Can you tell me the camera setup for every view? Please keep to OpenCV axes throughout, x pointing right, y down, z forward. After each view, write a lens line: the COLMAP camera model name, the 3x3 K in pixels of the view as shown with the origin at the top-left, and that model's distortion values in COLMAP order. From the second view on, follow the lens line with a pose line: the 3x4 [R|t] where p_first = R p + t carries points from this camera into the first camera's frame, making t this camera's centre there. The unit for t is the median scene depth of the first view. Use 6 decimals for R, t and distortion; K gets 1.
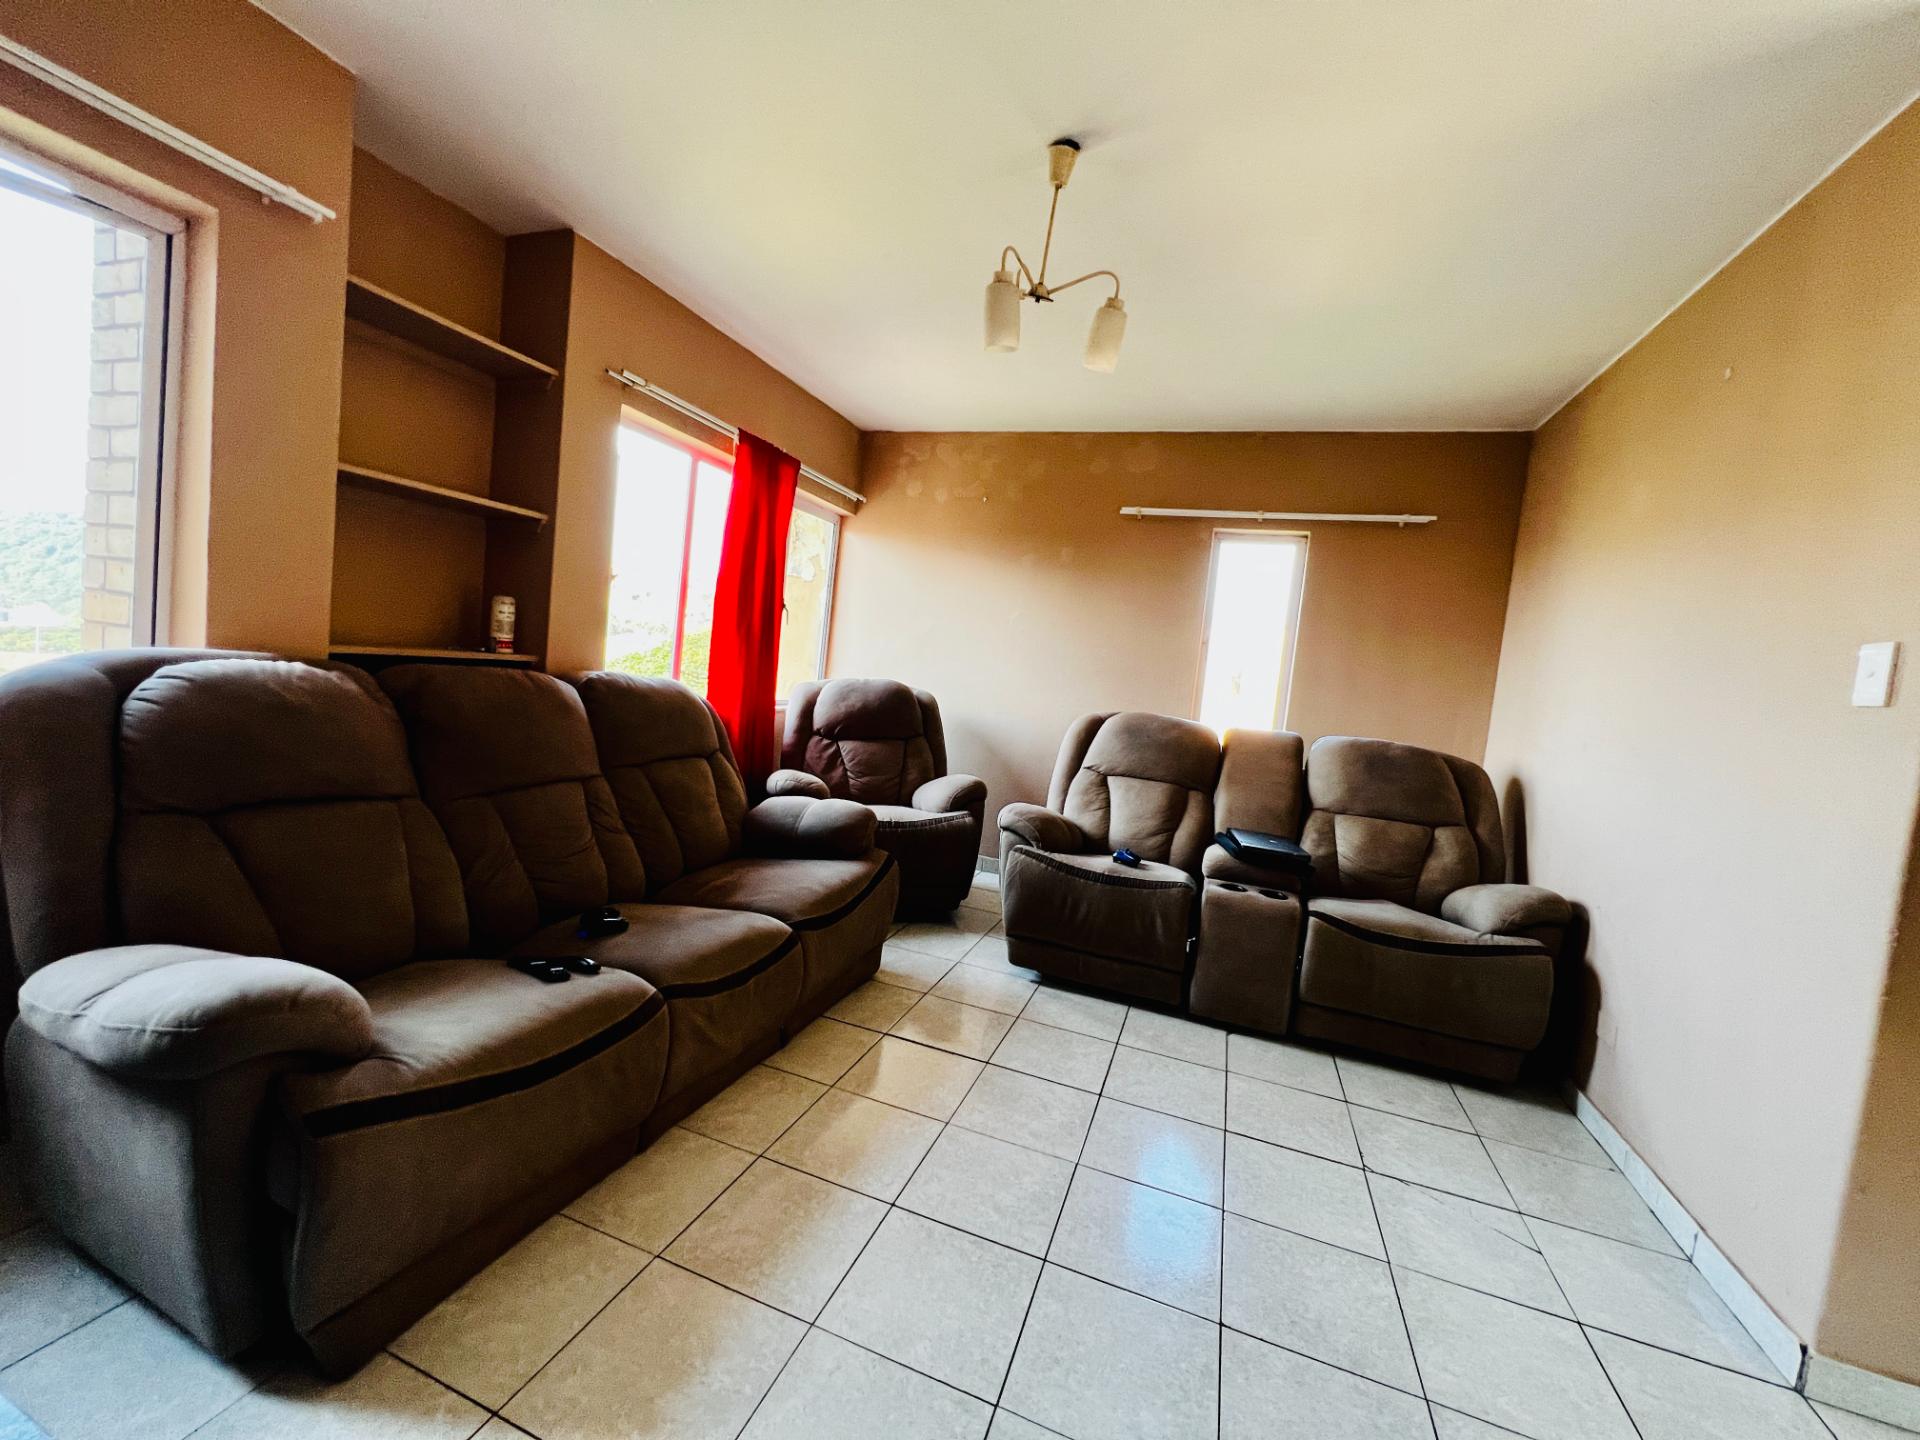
lens RADIAL K [[767.1, 0, 956.9], [0, 767.1, 718.6], [0, 0, 1]] dist [-0.004081, 0.001136]
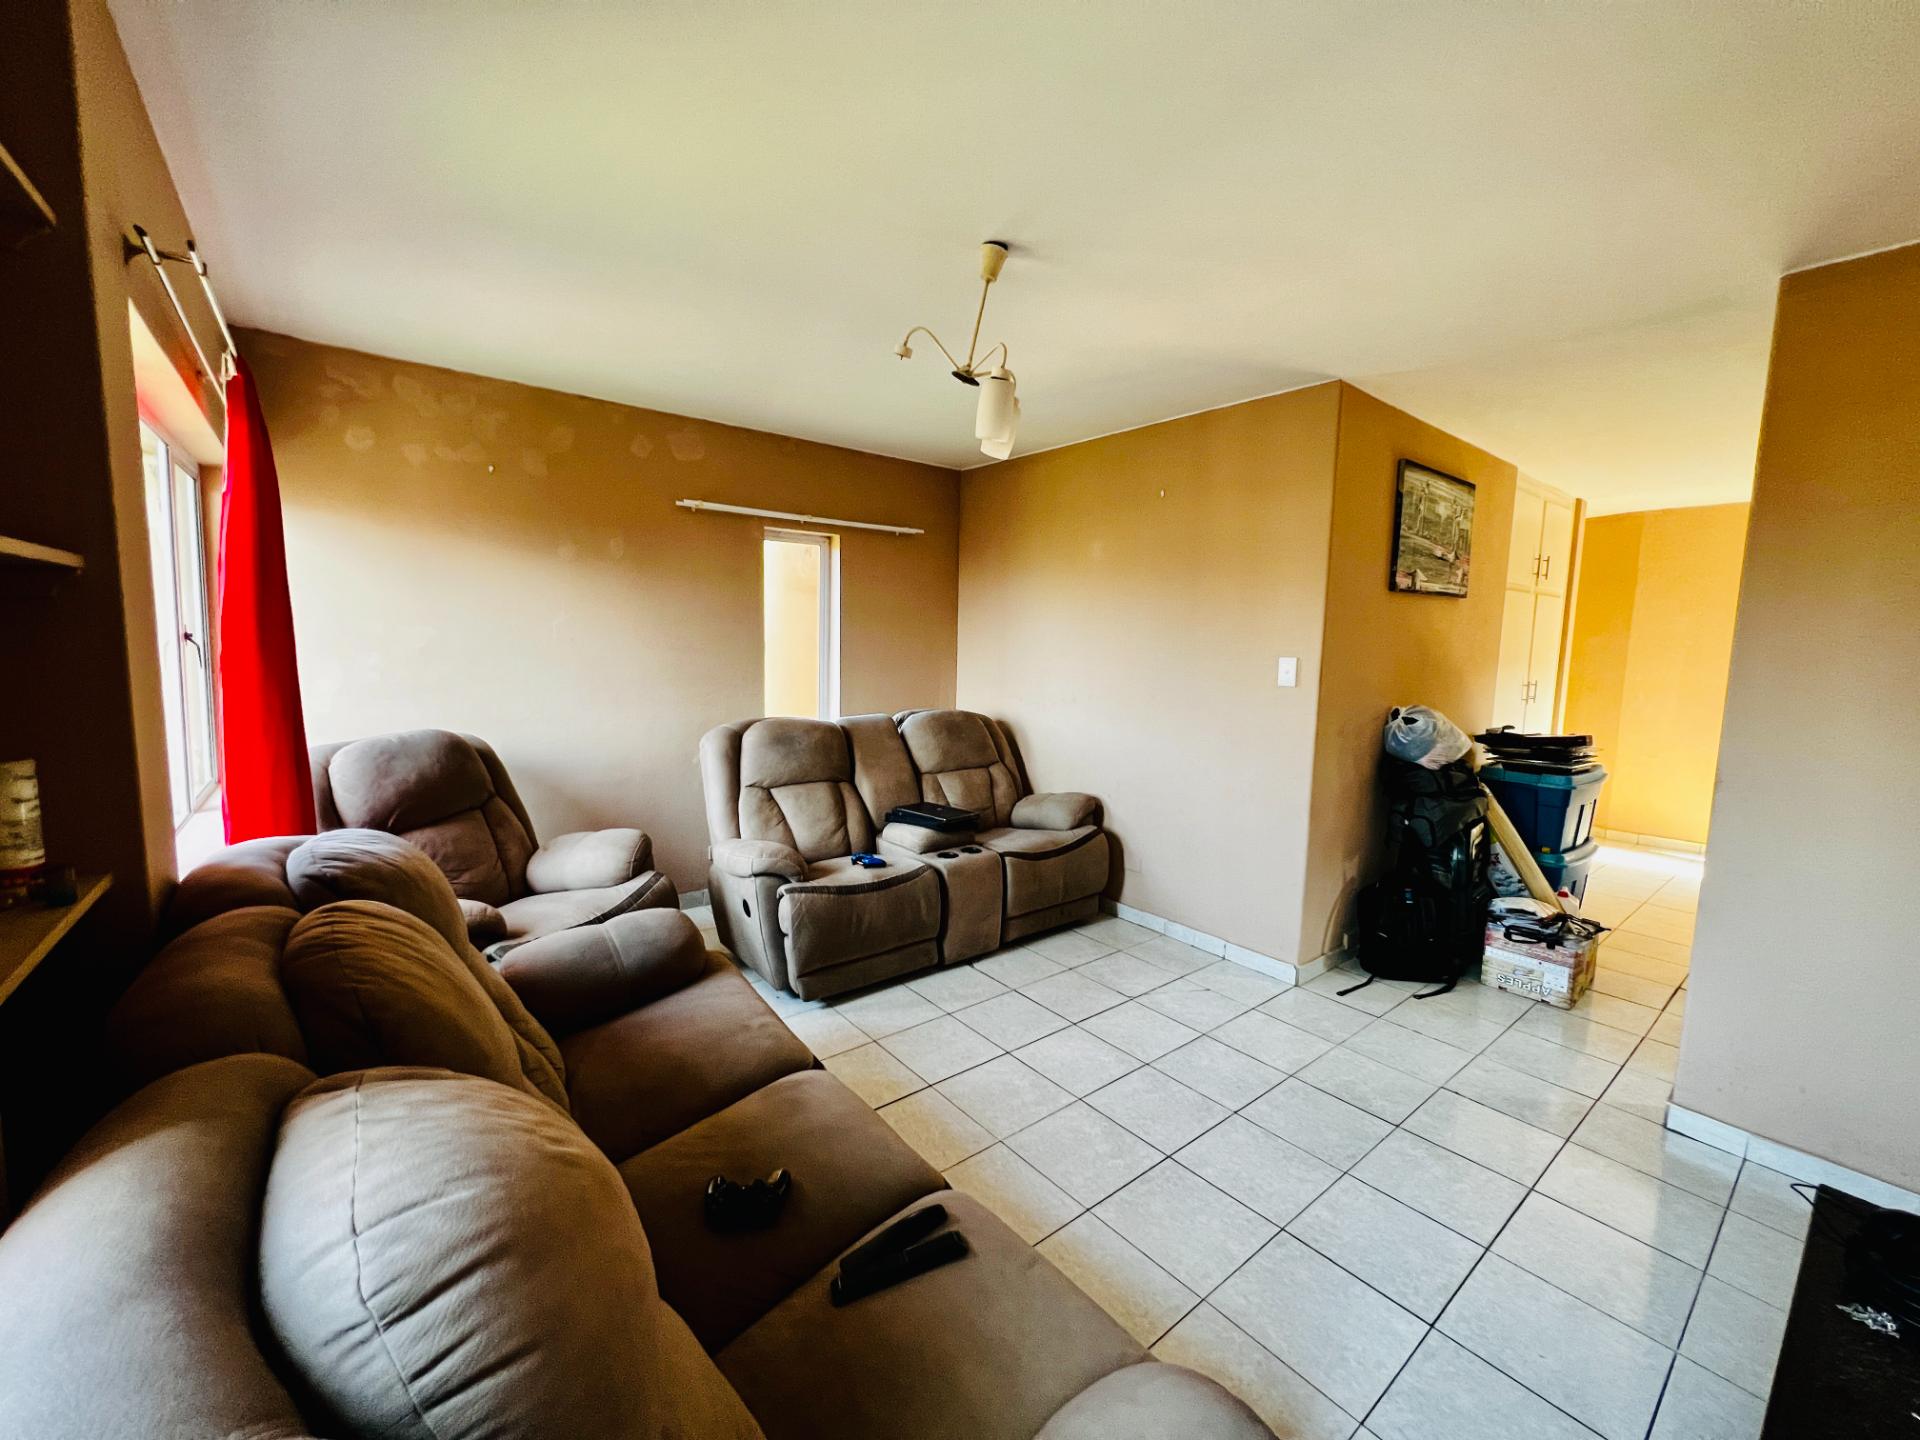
lens RADIAL K [[767.1, 0, 959.2], [0, 767.1, 719.3], [0, 0, 1]] dist [-0.004081, 0.001136]
pose [[0.520541, -0.180755, 0.834485, -0.504678], [0.091486, 0.983516, 0.155968, -0.151314], [-0.848921, -0.004844, 0.528497, 0.268029]]
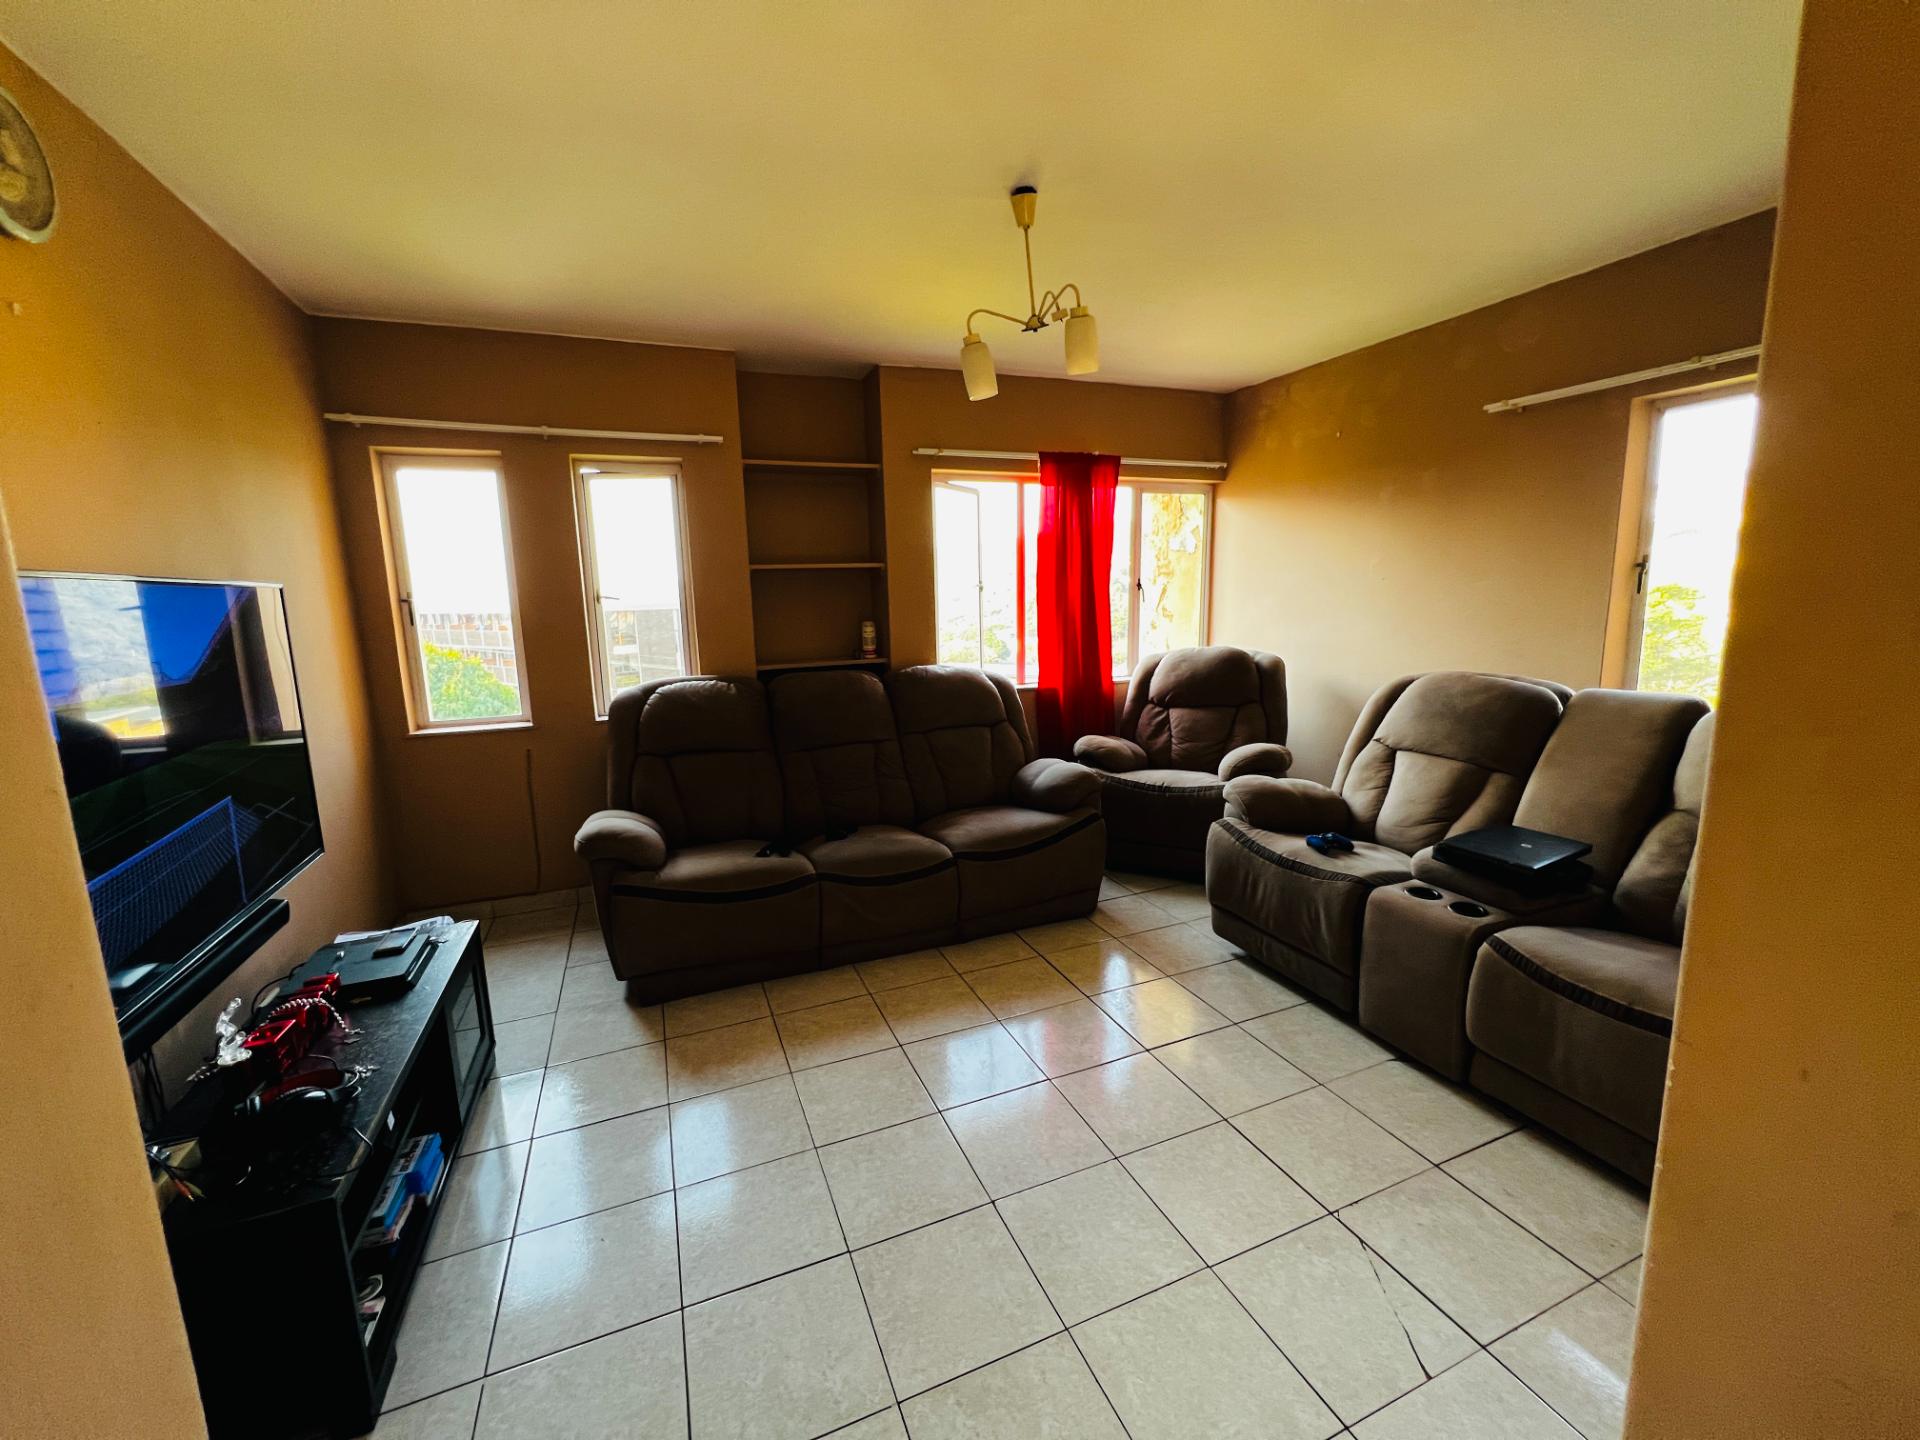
lens RADIAL K [[767.1, 0, 957.8], [0, 767.1, 719.7], [0, 0, 1]] dist [-0.004081, 0.001136]
pose [[0.665796, 0.004540, -0.746120, 0.516820], [0.041455, 0.998212, 0.043066, -0.015989], [0.744981, -0.059604, 0.664418, 0.078683]]
